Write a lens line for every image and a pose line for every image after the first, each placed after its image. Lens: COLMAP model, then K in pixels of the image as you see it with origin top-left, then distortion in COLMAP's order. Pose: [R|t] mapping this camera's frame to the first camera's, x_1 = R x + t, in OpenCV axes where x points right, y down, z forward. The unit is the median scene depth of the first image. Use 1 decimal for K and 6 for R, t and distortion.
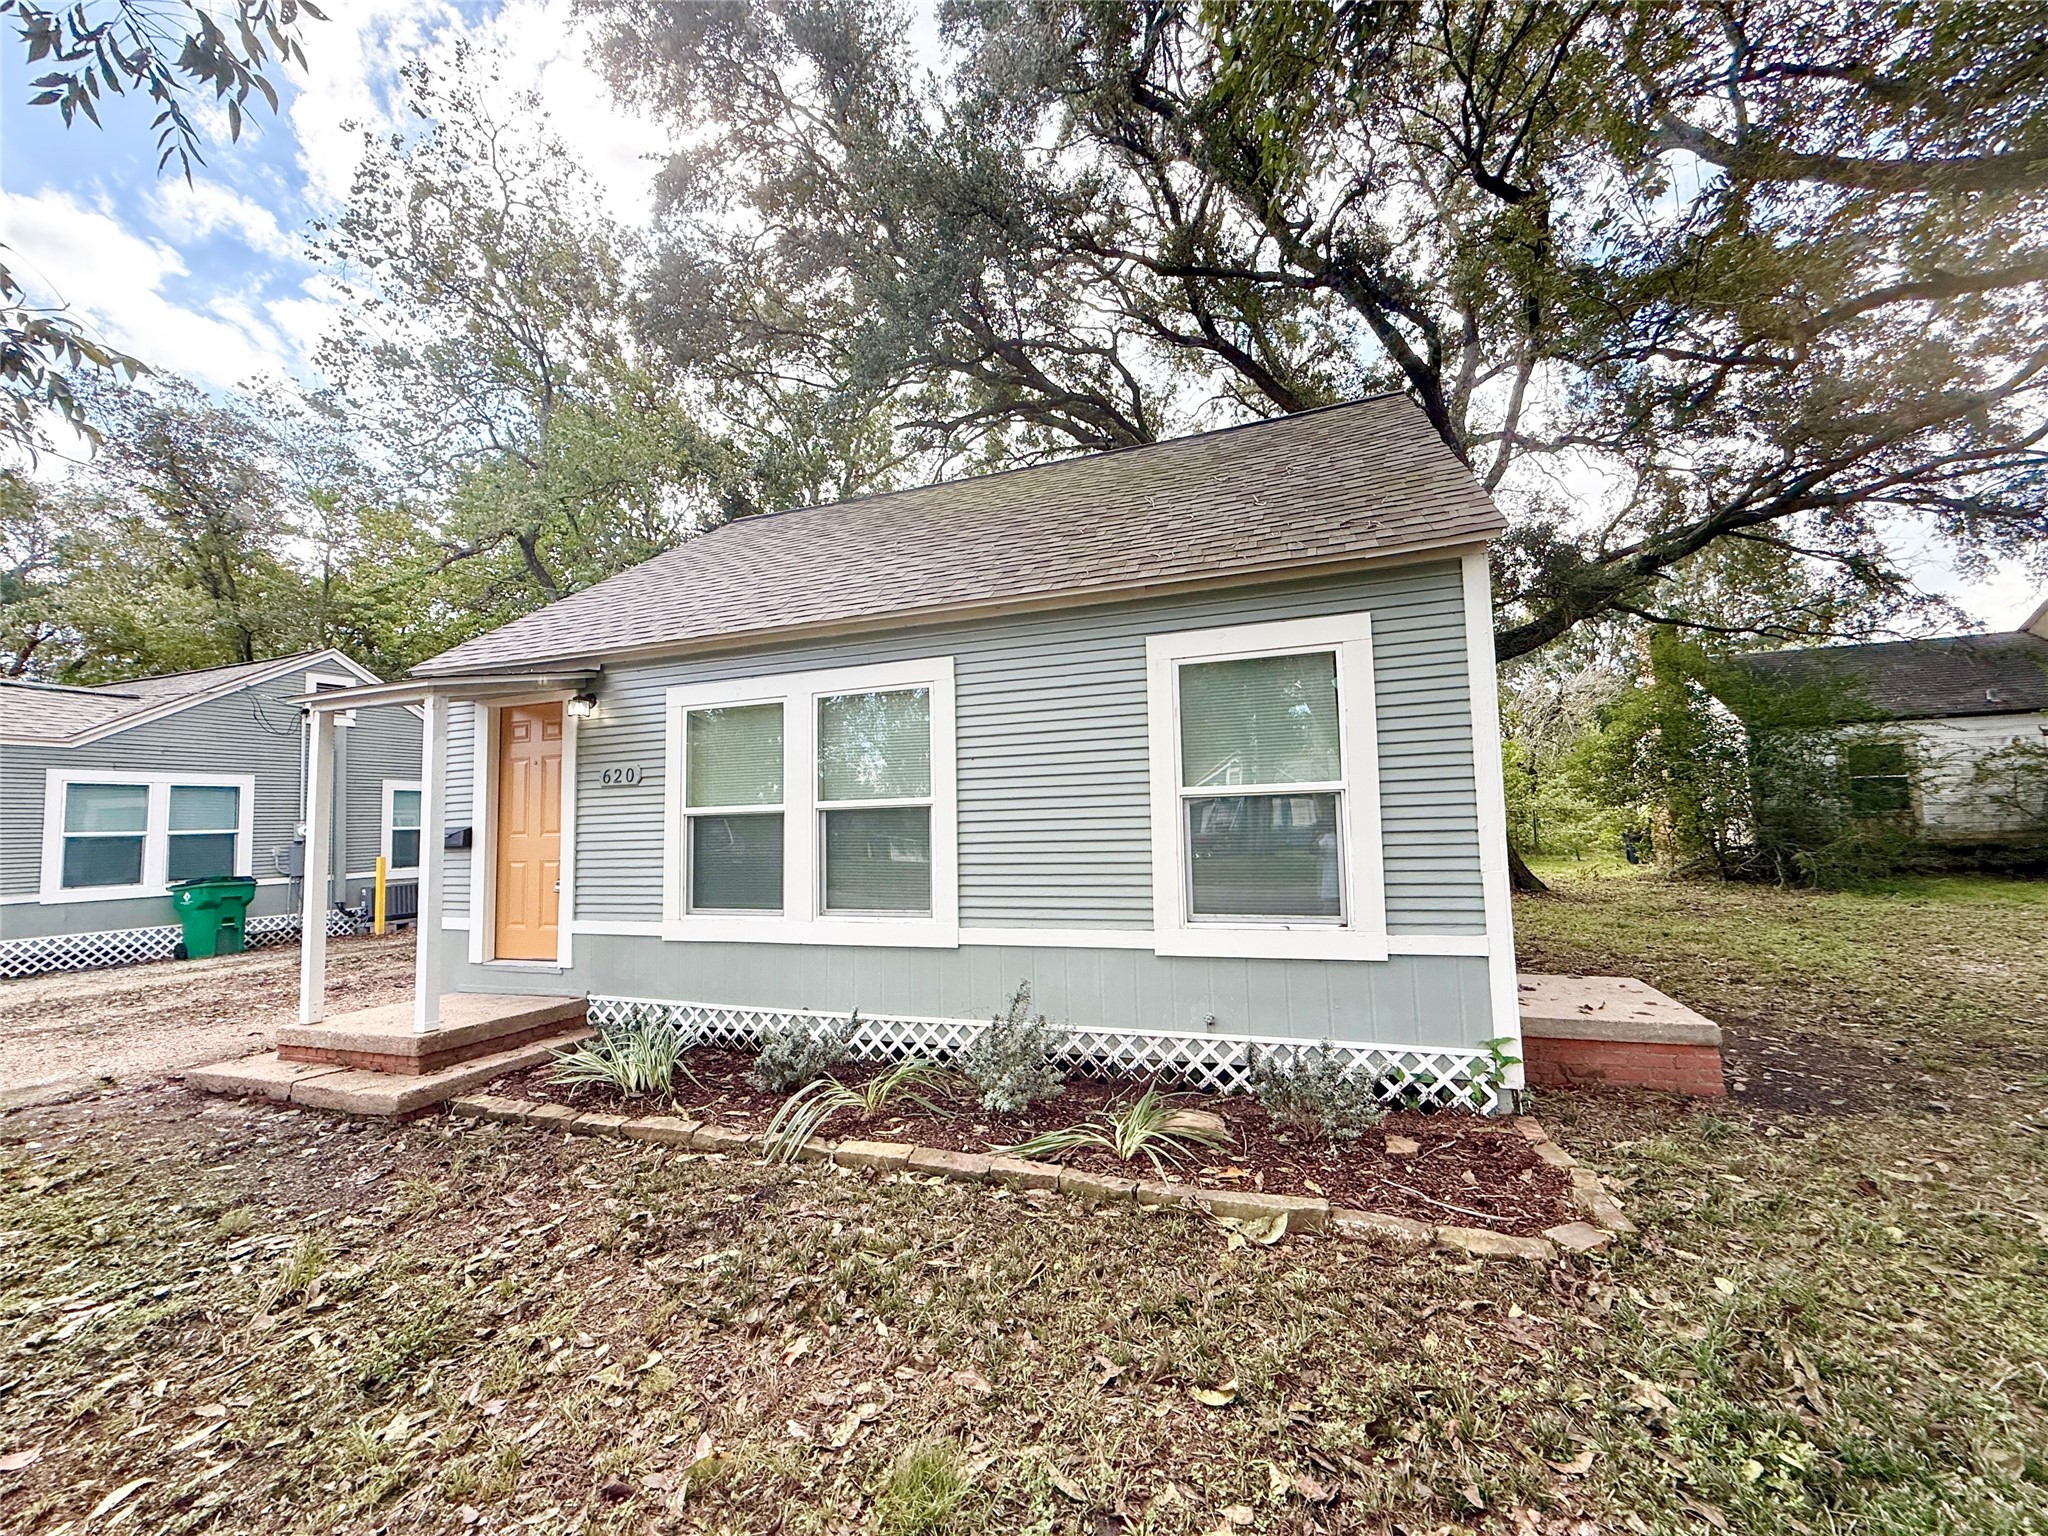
lens RADIAL K [[816.8, 0, 1019.3], [0, 816.8, 769.1], [0, 0, 1]] dist [0.000704, 0.000266]
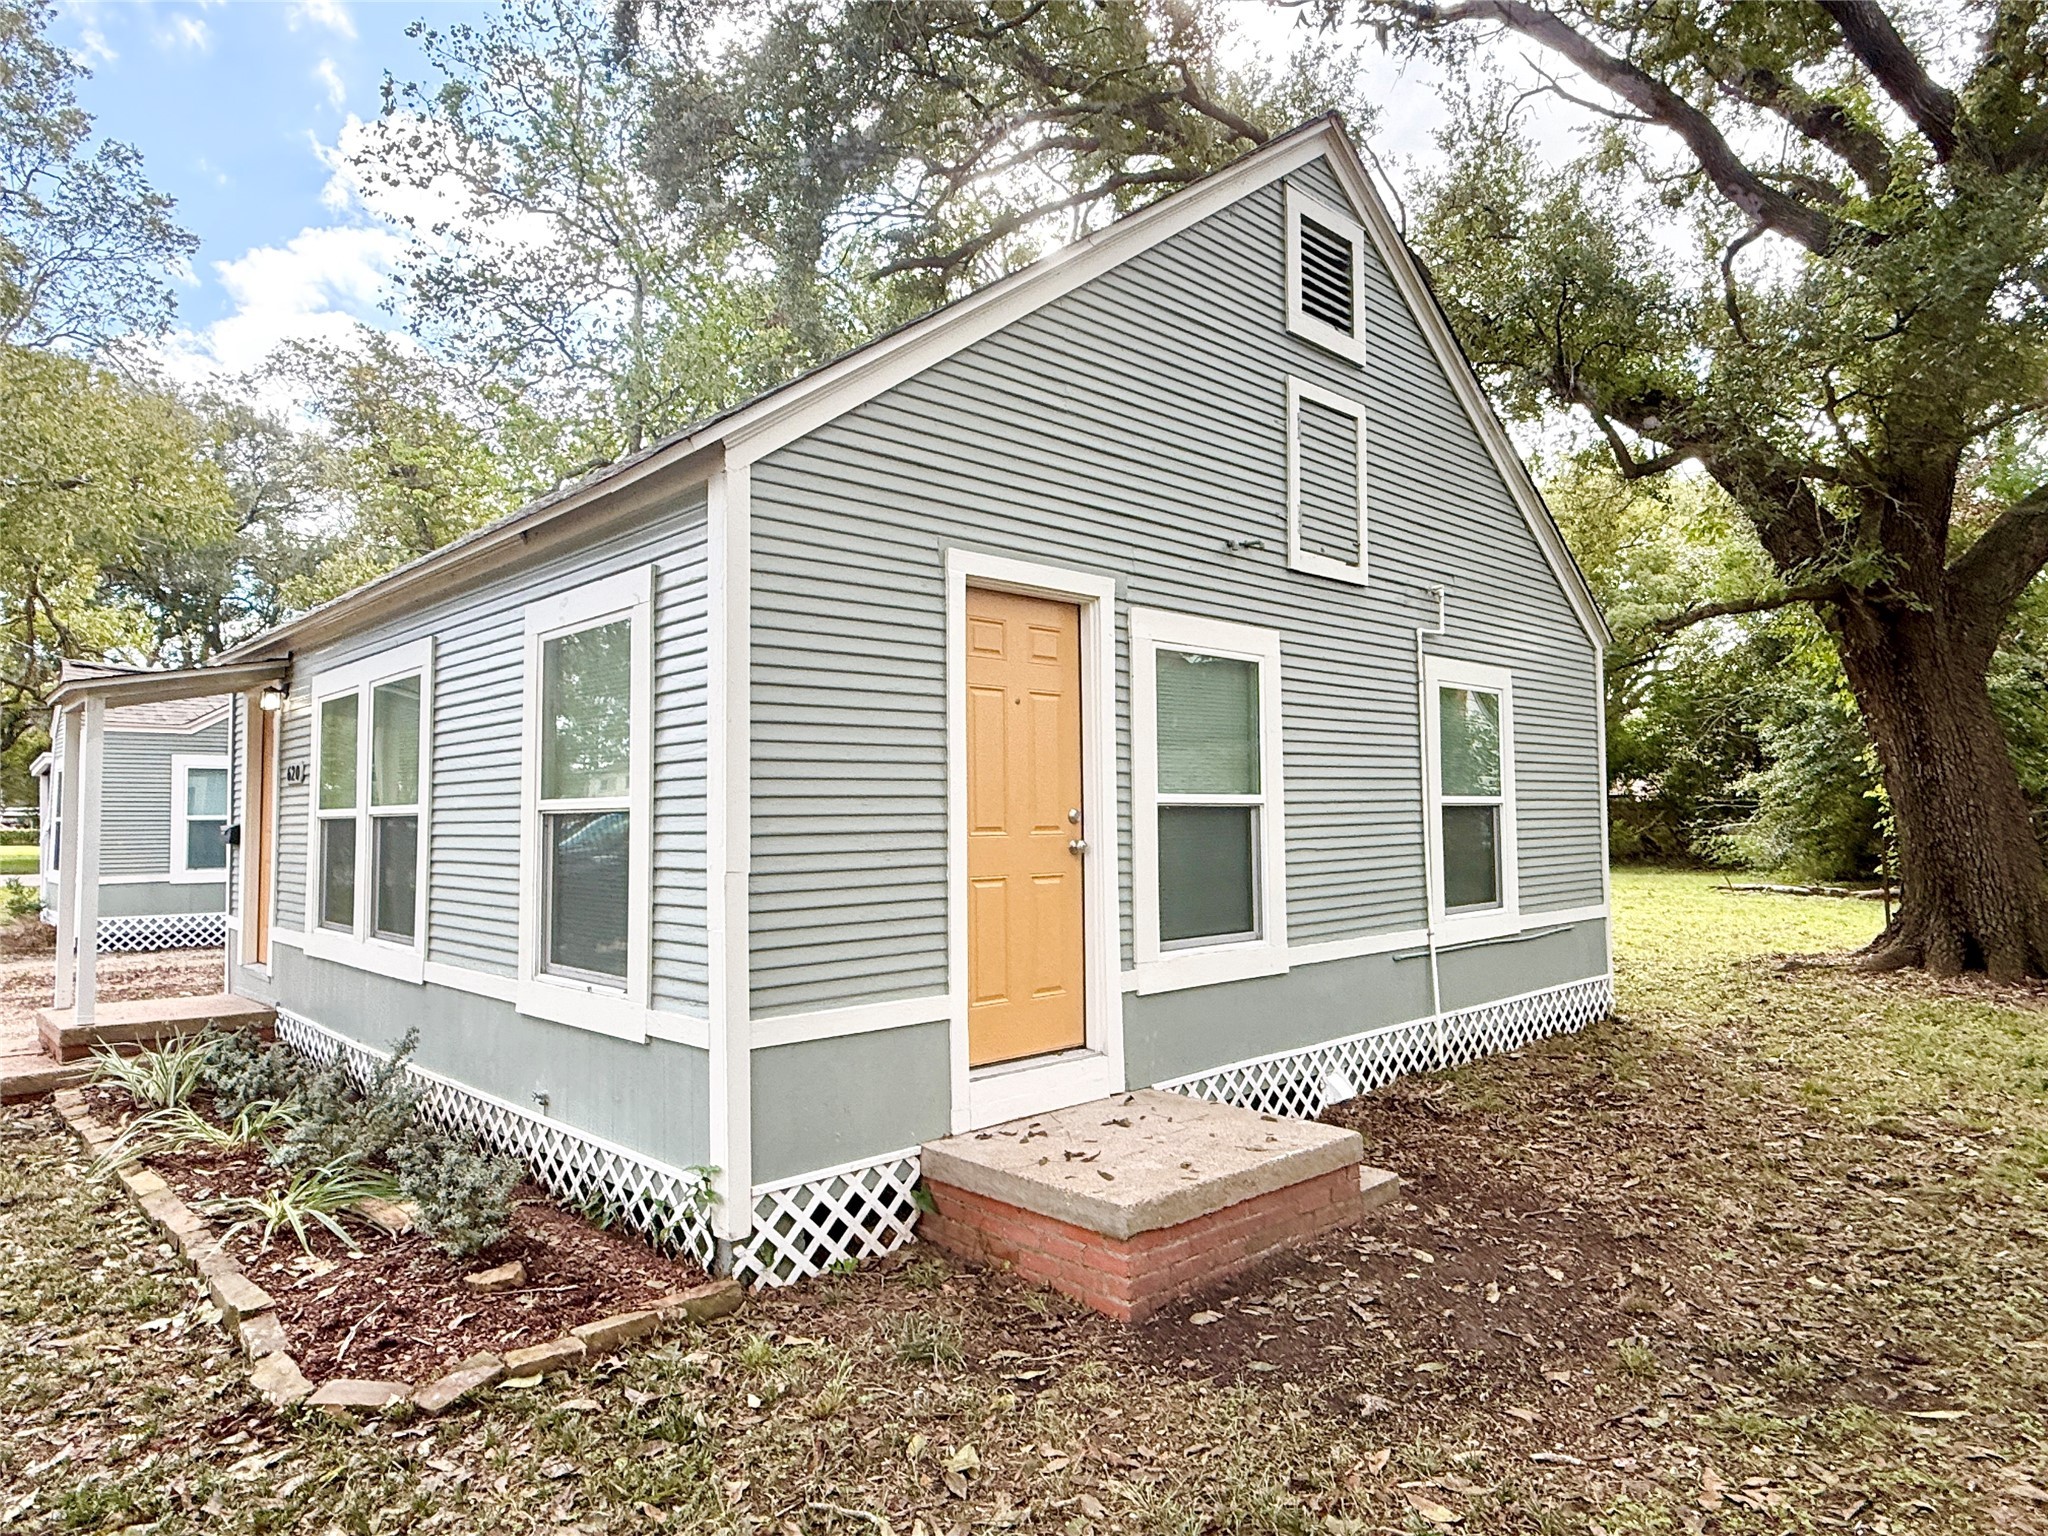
lens RADIAL K [[1238.5, 0, 1024.0], [0, 1238.5, 768.0], [0, 0, 1]] dist [0.000136, 0.000348]
pose [[0.896732, 0.000805, -0.442573, 1.029257], [0.014589, 0.999401, 0.031376, -0.035719], [0.442334, -0.034593, 0.896183, 0.132551]]
